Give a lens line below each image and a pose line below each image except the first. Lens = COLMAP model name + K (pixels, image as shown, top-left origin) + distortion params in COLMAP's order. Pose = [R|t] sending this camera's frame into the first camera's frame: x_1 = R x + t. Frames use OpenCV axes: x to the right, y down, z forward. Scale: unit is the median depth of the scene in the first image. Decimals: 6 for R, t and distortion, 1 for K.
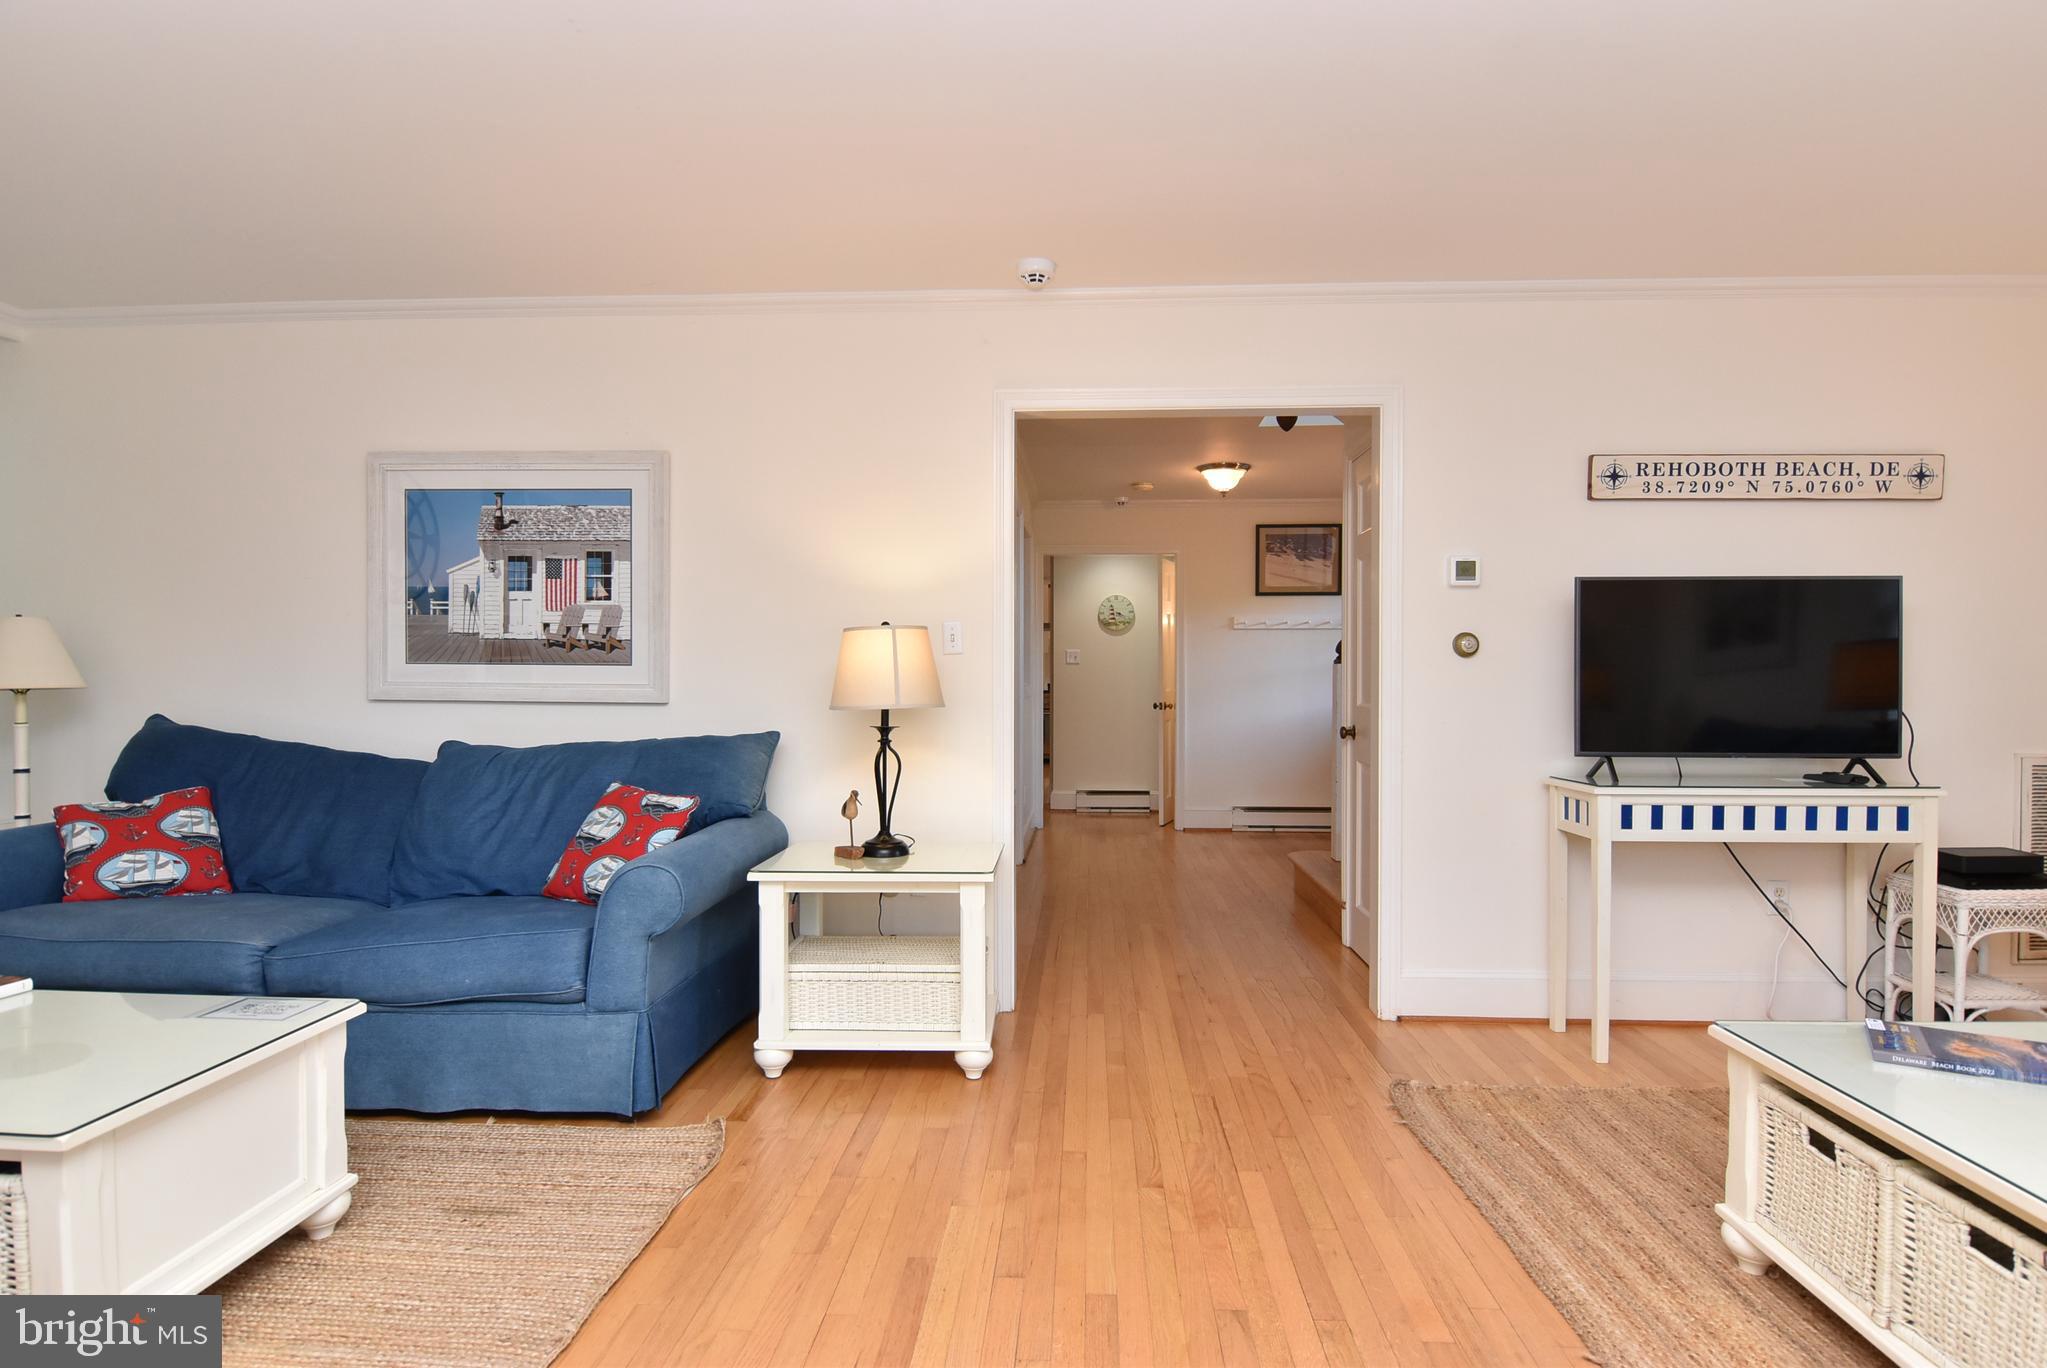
lens RADIAL K [[1088.3, 0, 1034.3], [0, 1088.3, 682.3], [0, 0, 1]] dist [-0.003242, -0.014856]
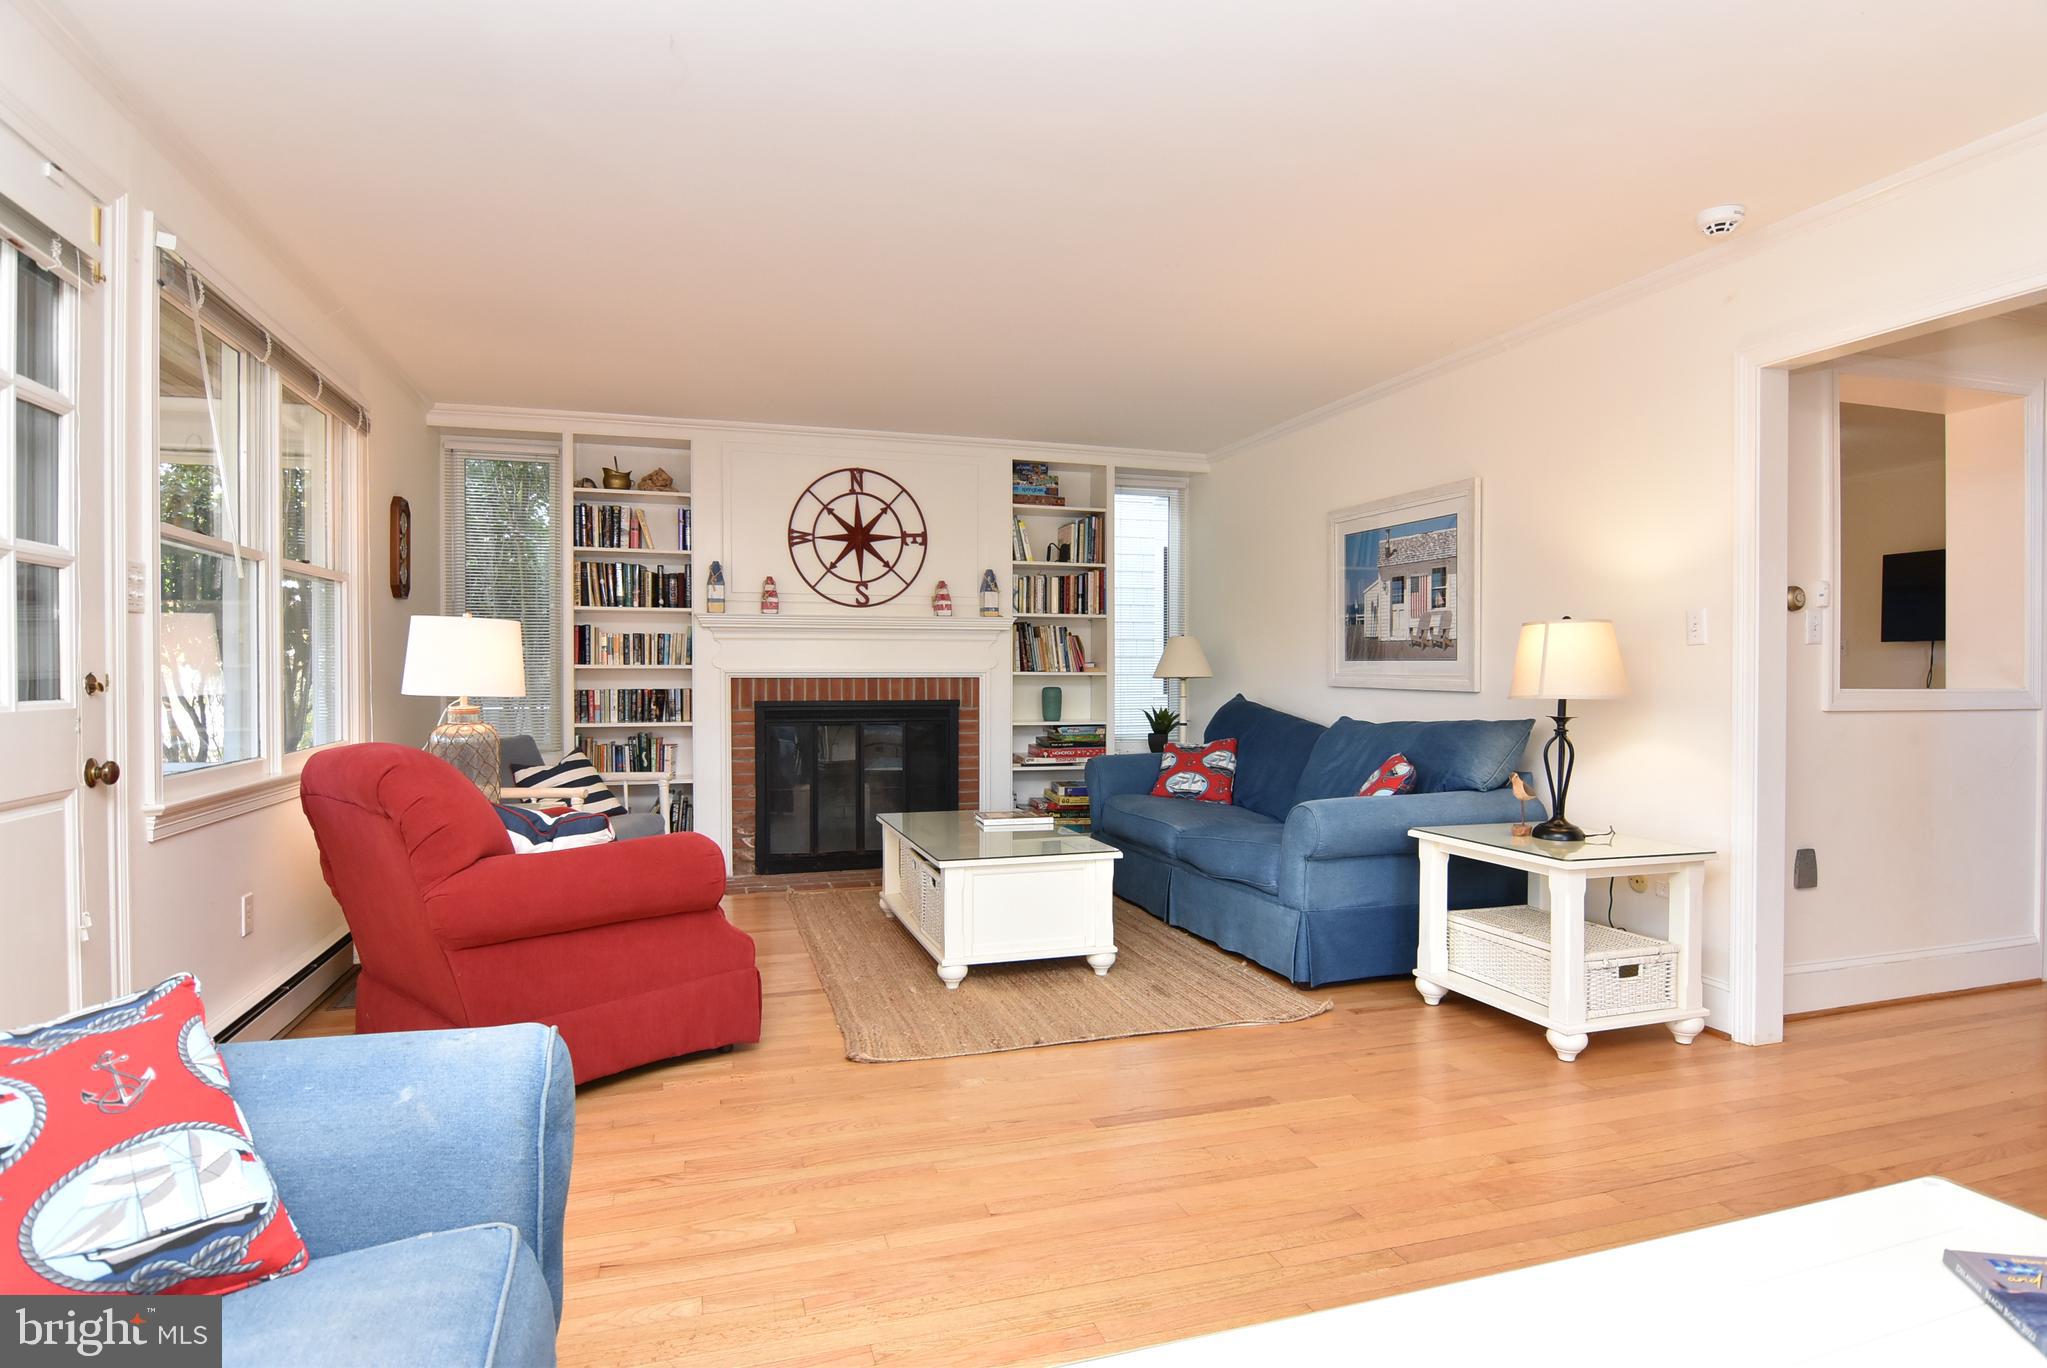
lens RADIAL K [[1088.3, 0, 1022.3], [0, 1088.3, 676.3], [0, 0, 1]] dist [-0.003242, -0.014856]
pose [[0.347443, 0.003503, -0.937695, 0.635884], [-0.006186, 0.999980, 0.001443, 0.003534], [0.937681, 0.005299, 0.347458, 0.143988]]
